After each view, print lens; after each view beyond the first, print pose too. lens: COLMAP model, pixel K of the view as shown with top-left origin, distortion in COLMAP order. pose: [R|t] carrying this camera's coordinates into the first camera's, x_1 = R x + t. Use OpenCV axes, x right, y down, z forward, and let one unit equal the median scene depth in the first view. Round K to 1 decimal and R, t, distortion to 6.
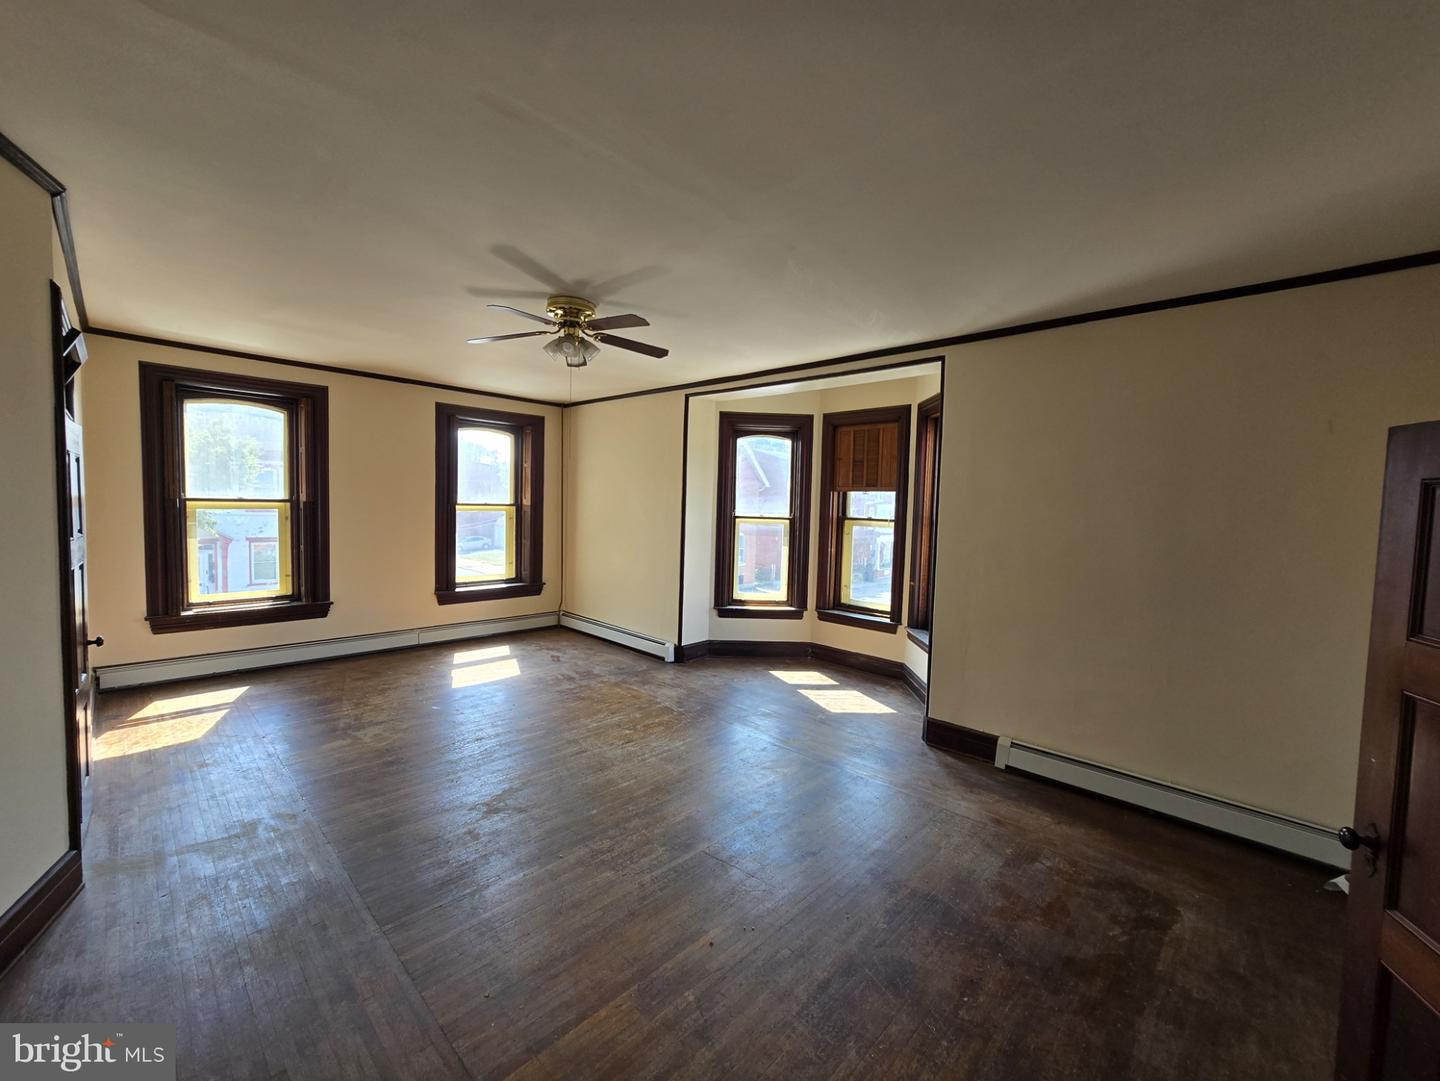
lens RADIAL K [[576.7, 0, 724.0], [0, 576.7, 544.7], [0, 0, 1]] dist [0.008910, -0.000114]
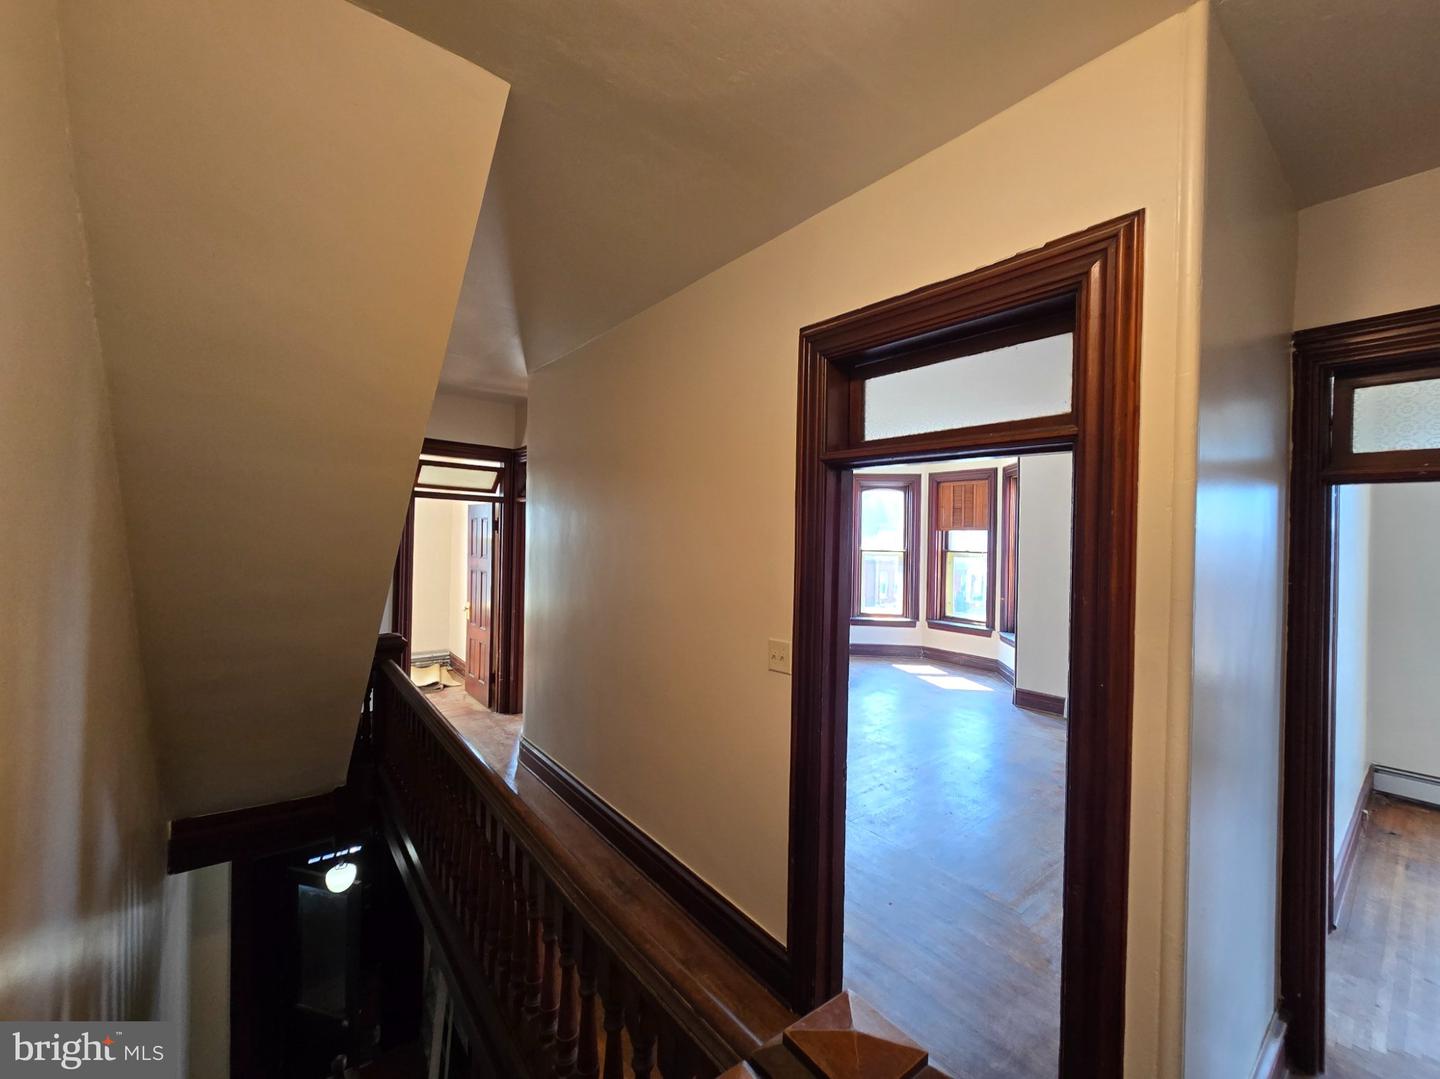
lens RADIAL K [[576.7, 0, 729.9], [0, 576.7, 540.4], [0, 0, 1]] dist [0.008910, -0.000114]
pose [[0.991524, -0.008272, -0.129657, -0.114364], [0.000100, 0.998019, -0.062910, 0.013043], [0.129920, 0.062364, 0.989561, -0.379182]]
